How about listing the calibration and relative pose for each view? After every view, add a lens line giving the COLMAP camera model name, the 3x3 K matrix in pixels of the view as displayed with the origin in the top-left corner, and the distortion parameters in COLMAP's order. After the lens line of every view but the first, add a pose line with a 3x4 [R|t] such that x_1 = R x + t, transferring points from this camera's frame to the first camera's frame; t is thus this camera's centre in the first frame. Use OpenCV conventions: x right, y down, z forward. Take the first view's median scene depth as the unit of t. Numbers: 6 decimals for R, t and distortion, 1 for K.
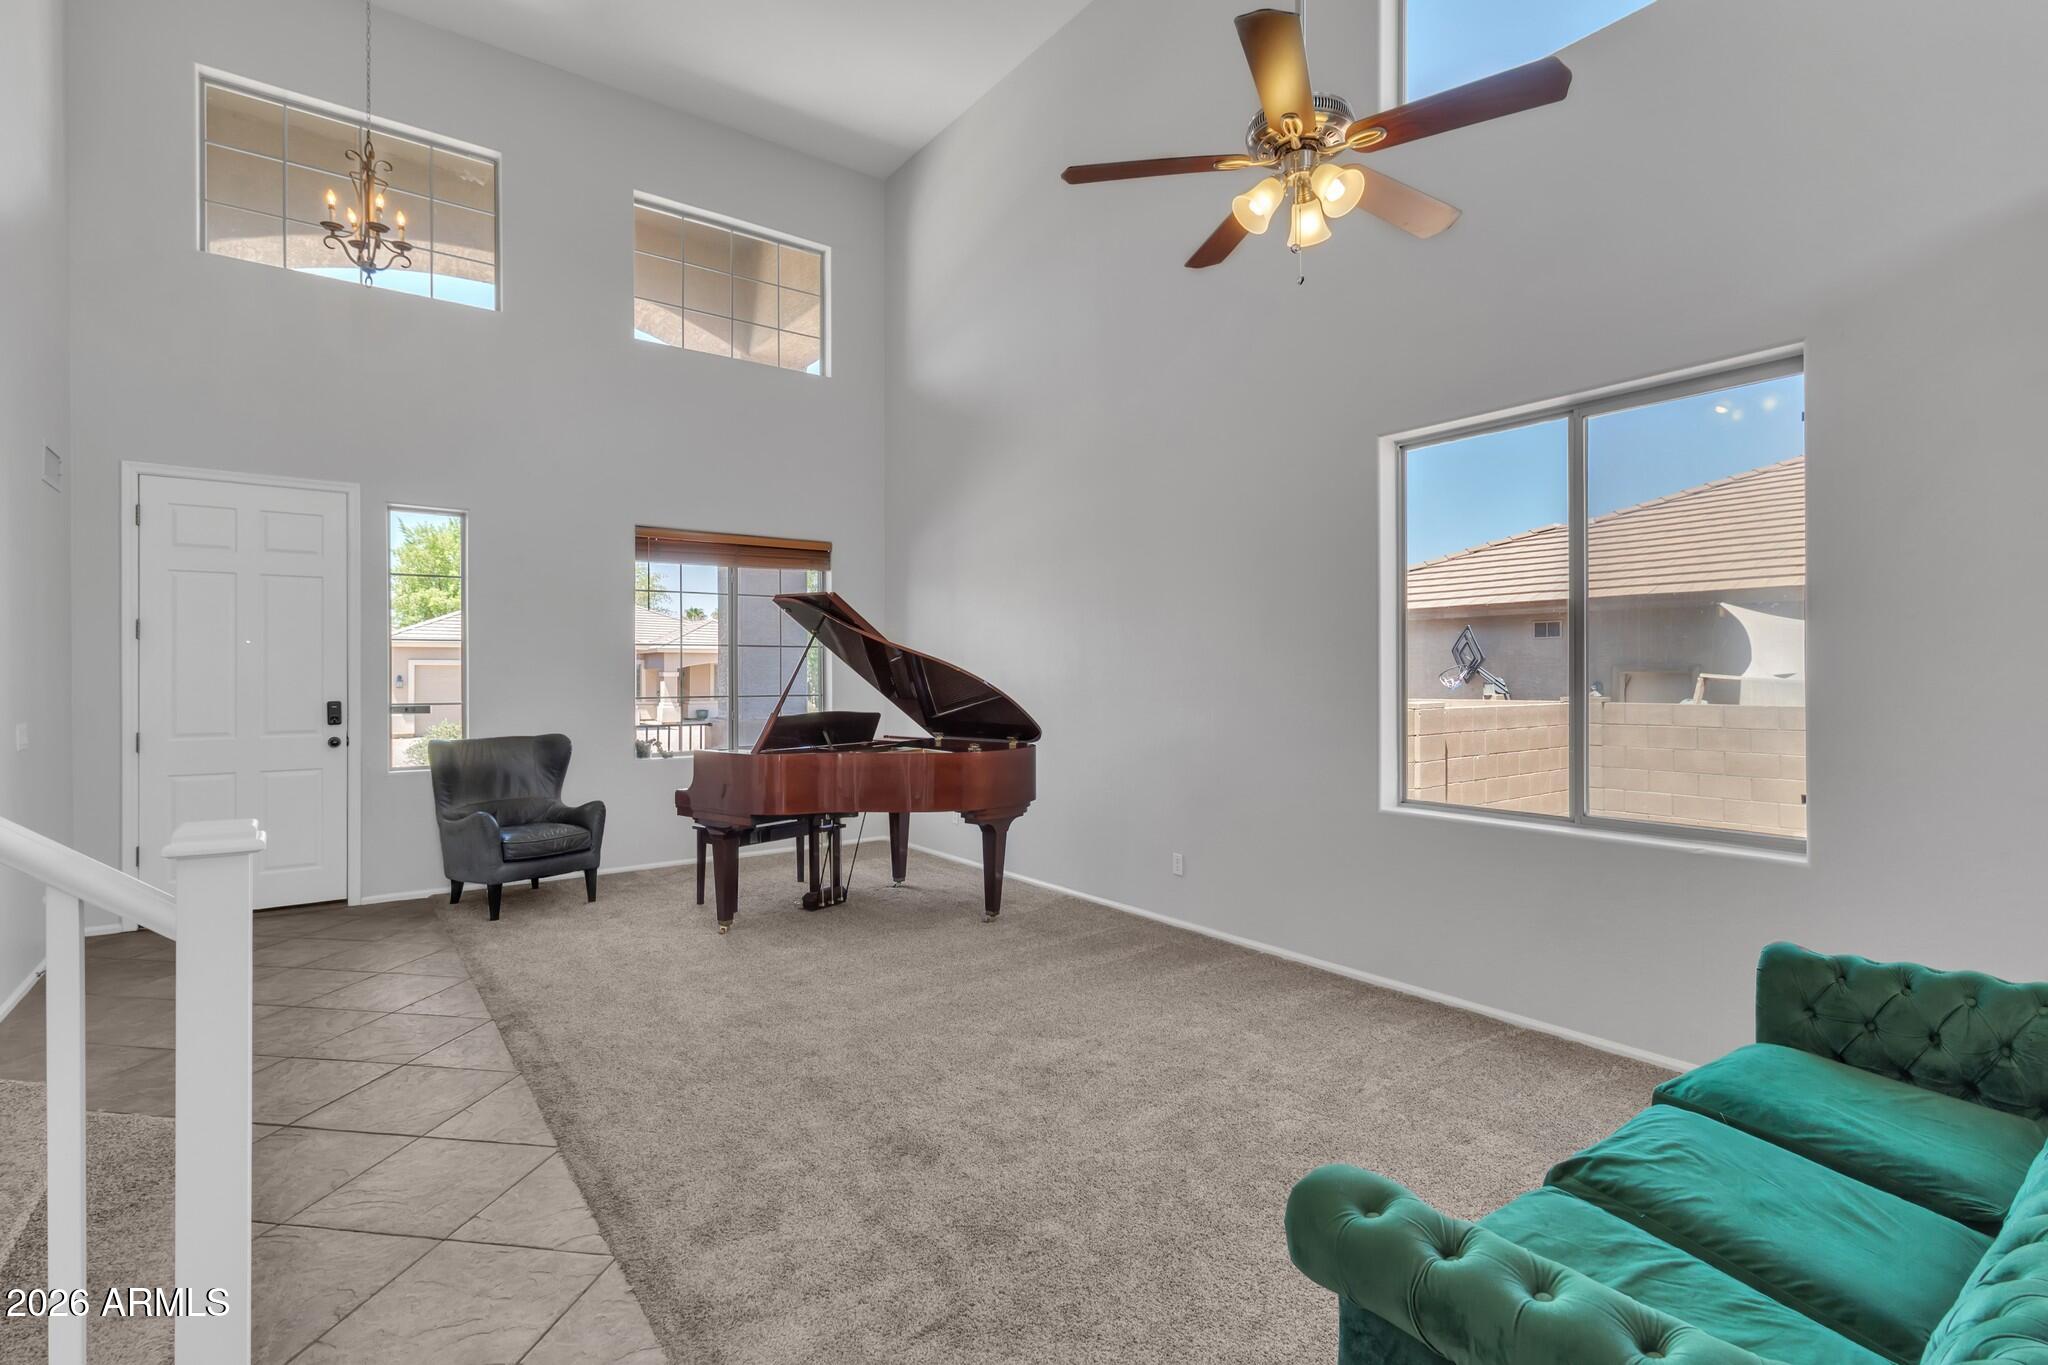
lens RADIAL K [[952.5, 0, 1026.3], [0, 952.5, 669.4], [0, 0, 1]] dist [0.003290, 0.000146]
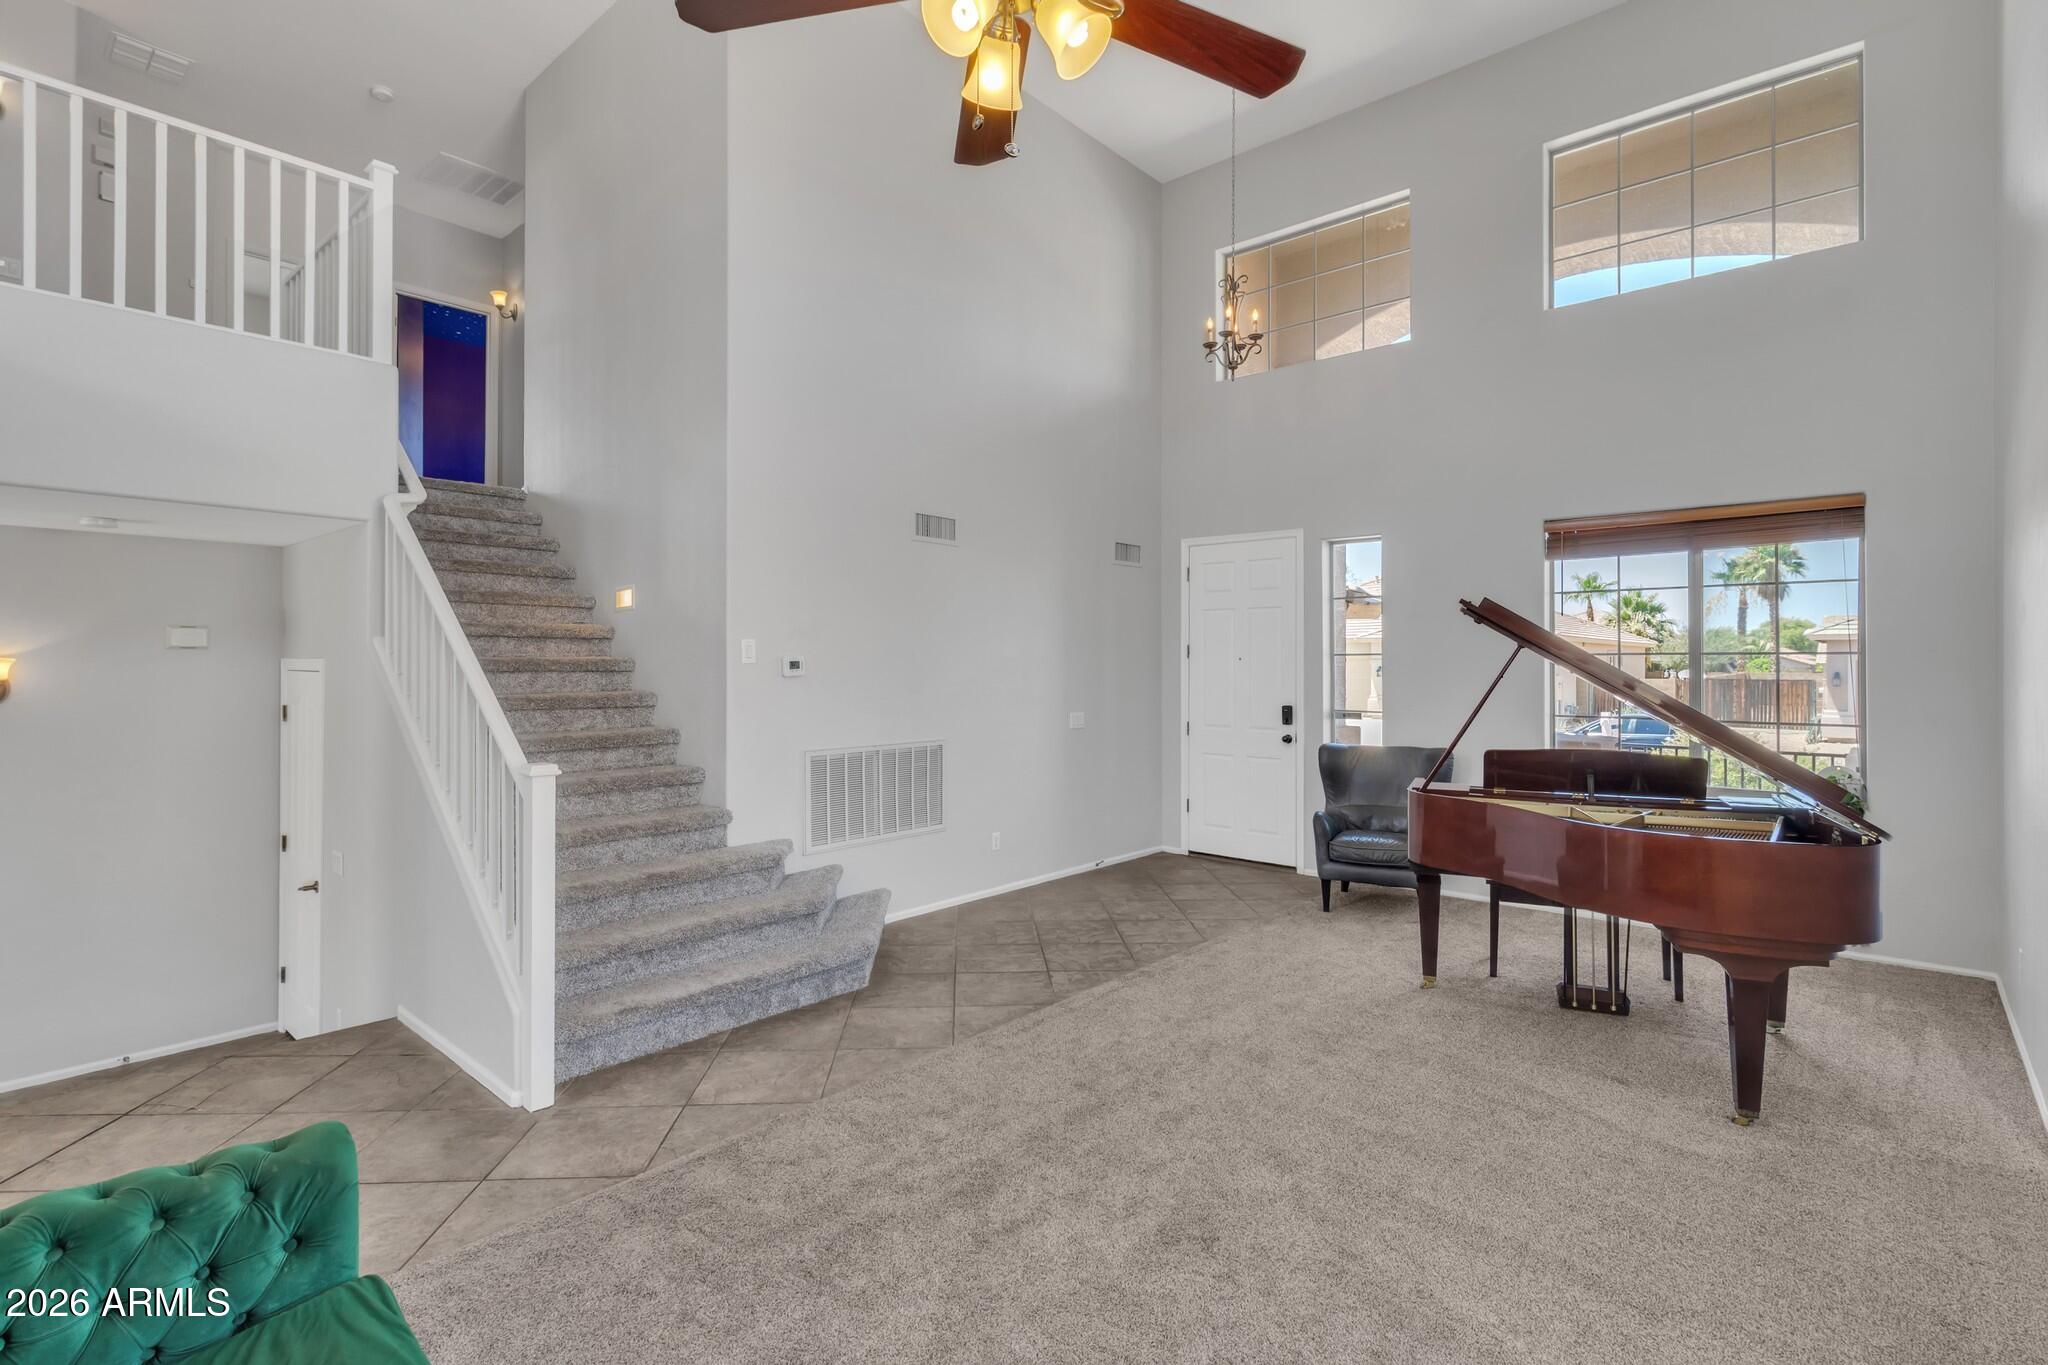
lens RADIAL K [[968.7, 0, 1023.2], [0, 968.7, 648.8], [0, 0, 1]] dist [0.001162, -0.000207]
pose [[0.200090, -0.013551, -0.979684, 0.478091], [0.000864, 0.999906, -0.013654, -0.025530], [0.979777, 0.001886, 0.200083, 0.440060]]
